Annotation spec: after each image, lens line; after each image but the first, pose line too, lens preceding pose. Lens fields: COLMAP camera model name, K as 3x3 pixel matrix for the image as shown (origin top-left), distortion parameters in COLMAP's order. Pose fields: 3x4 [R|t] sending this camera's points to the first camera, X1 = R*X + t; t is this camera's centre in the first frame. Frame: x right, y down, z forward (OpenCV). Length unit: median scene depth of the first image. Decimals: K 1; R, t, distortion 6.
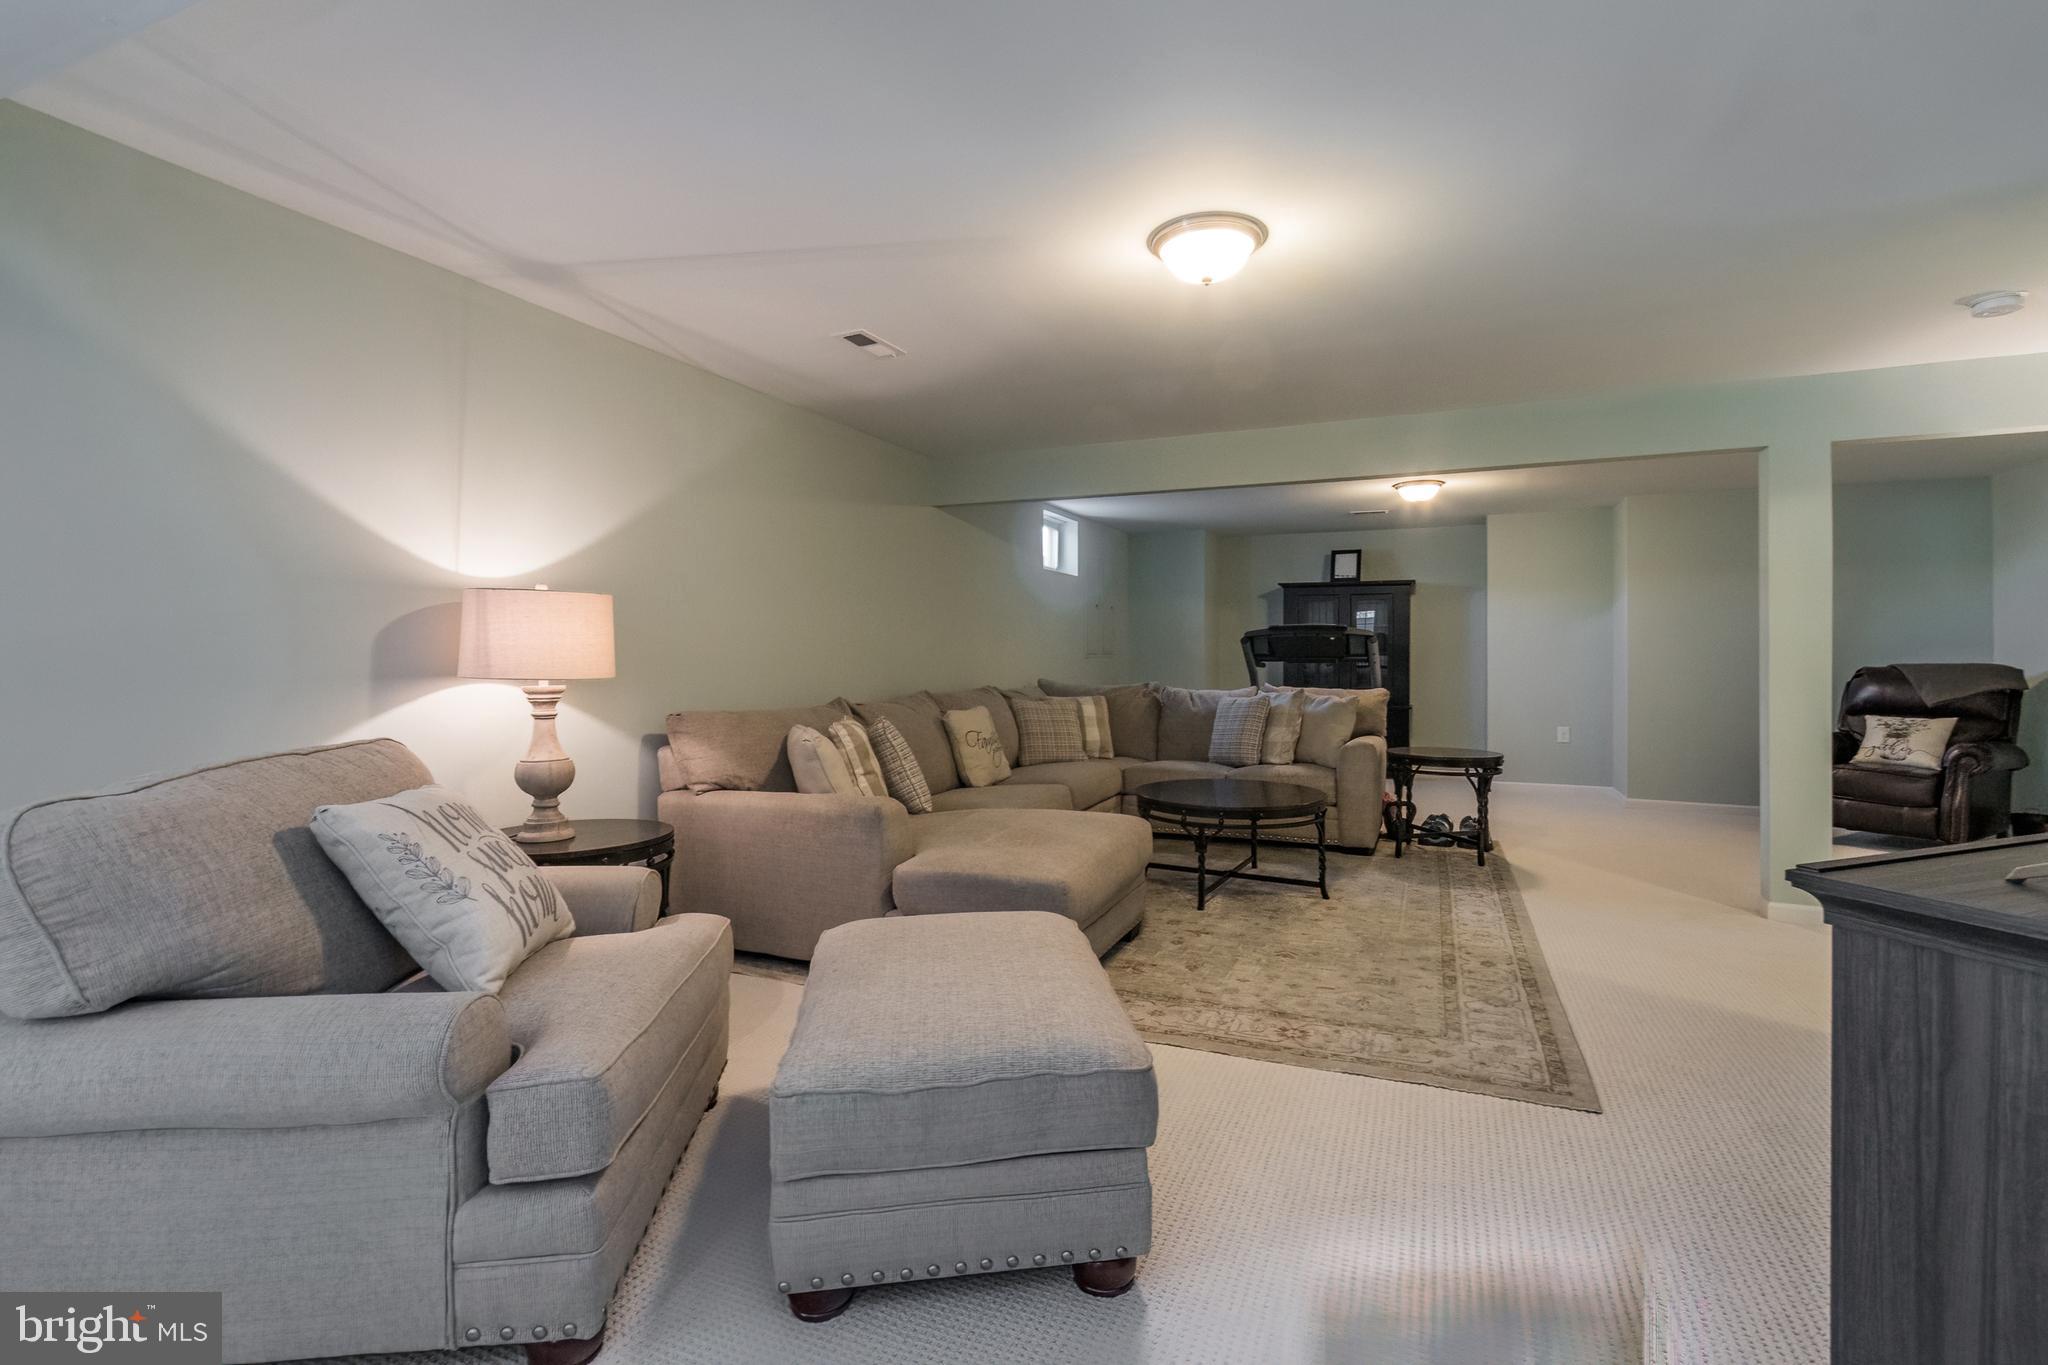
lens RADIAL K [[909.2, 0, 1024.2], [0, 909.2, 648.0], [0, 0, 1]] dist [0.000250, 0.000062]
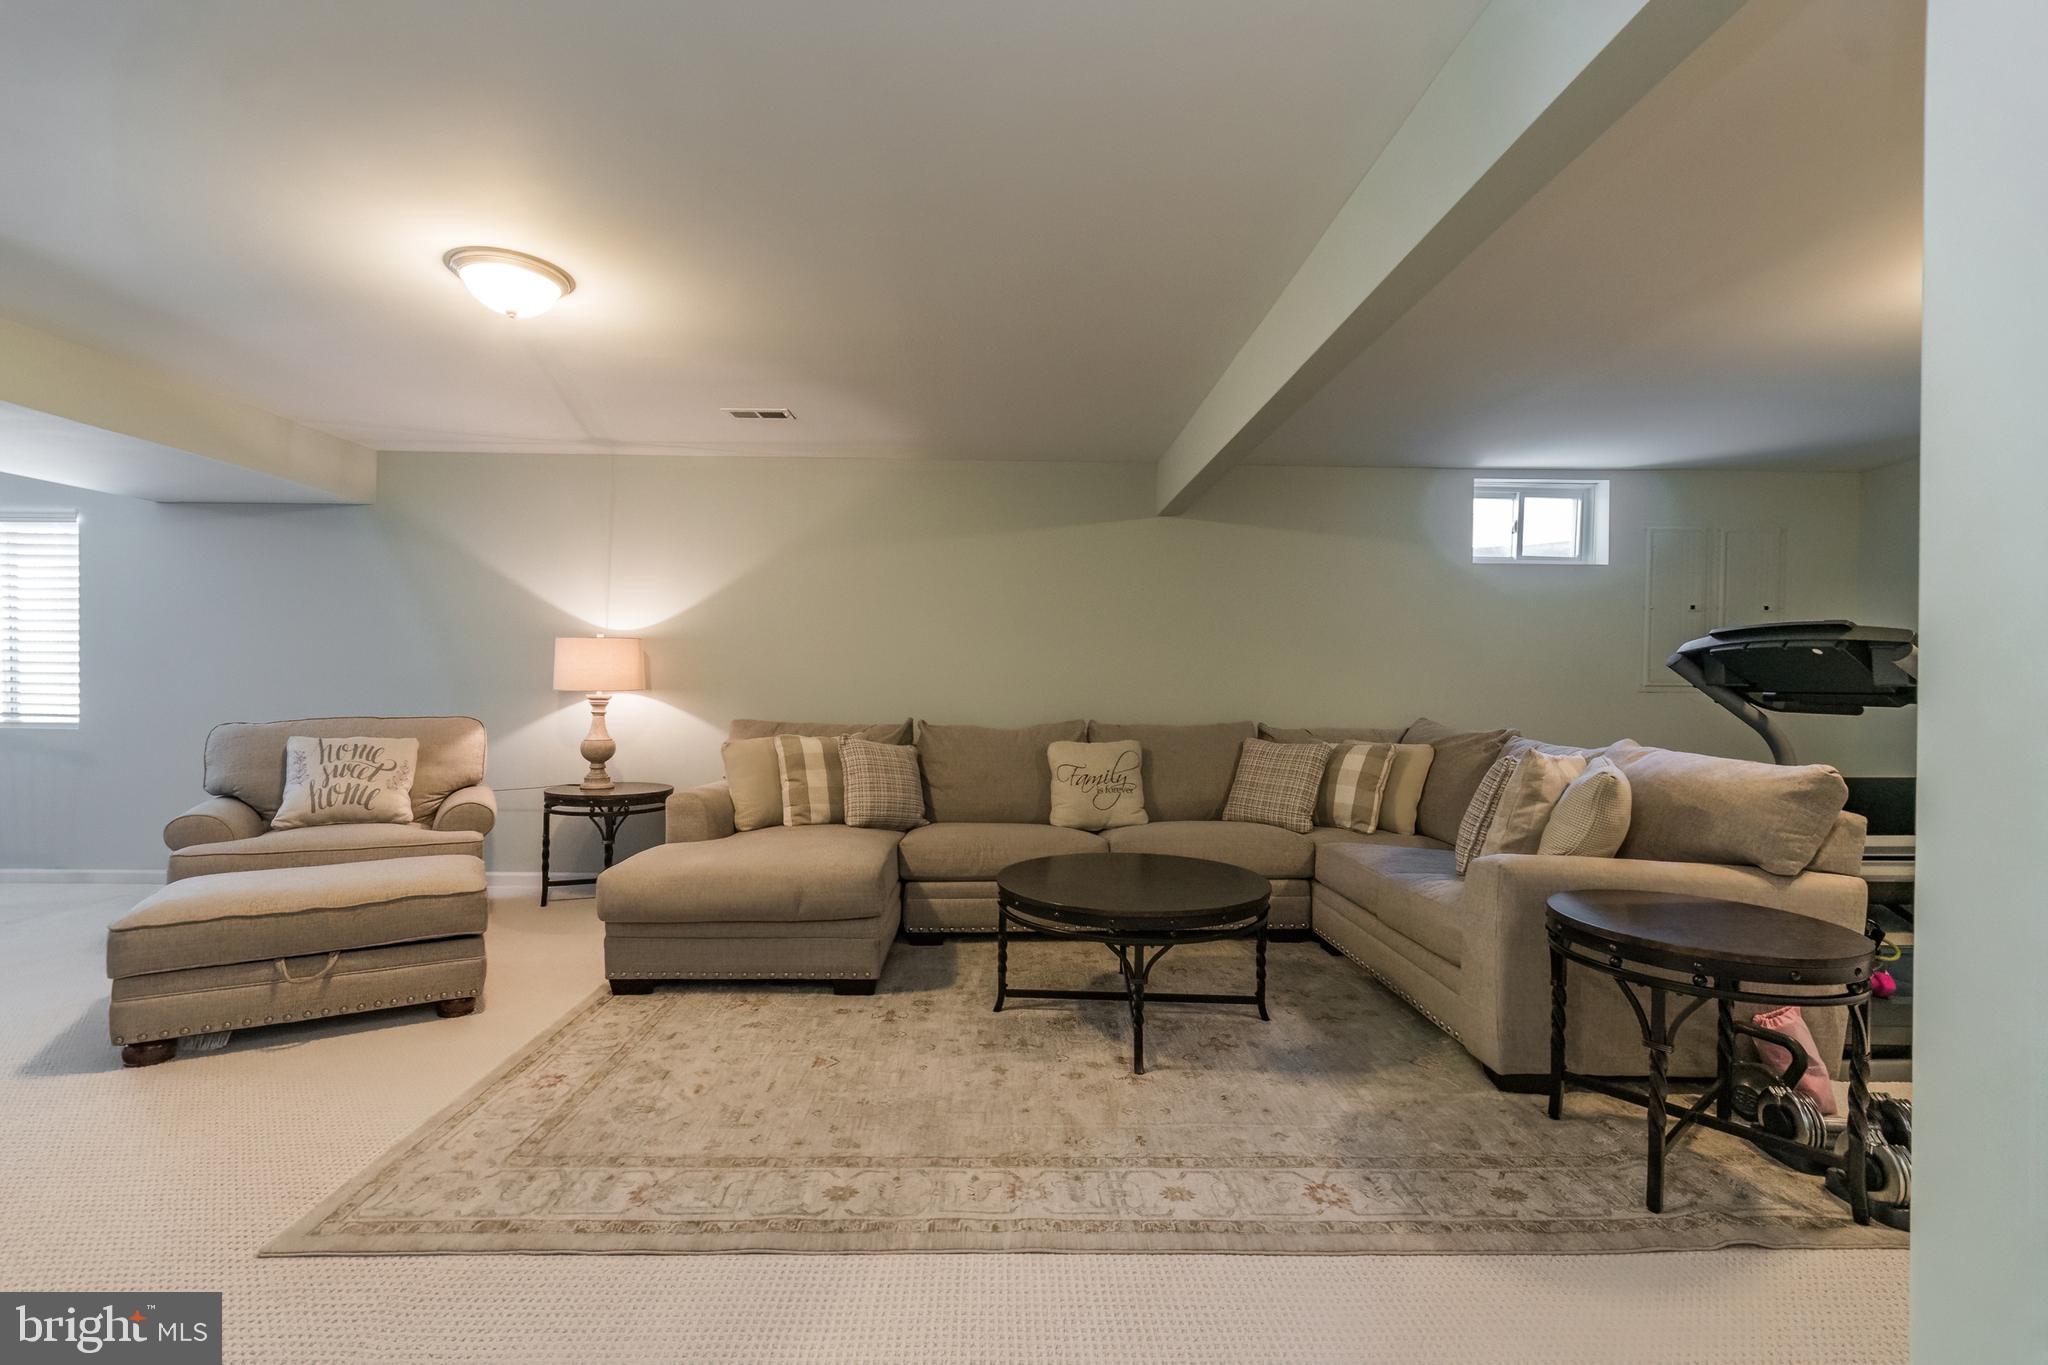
lens RADIAL K [[910.2, 0, 1024.0], [0, 910.2, 682.5], [0, 0, 1]] dist [0.030145, 0.000023]
pose [[0.421908, 0.002936, -0.906634, 0.748679], [-0.002836, 0.999994, 0.001918, 0.007838], [0.906634, 0.001761, 0.421914, 0.577494]]
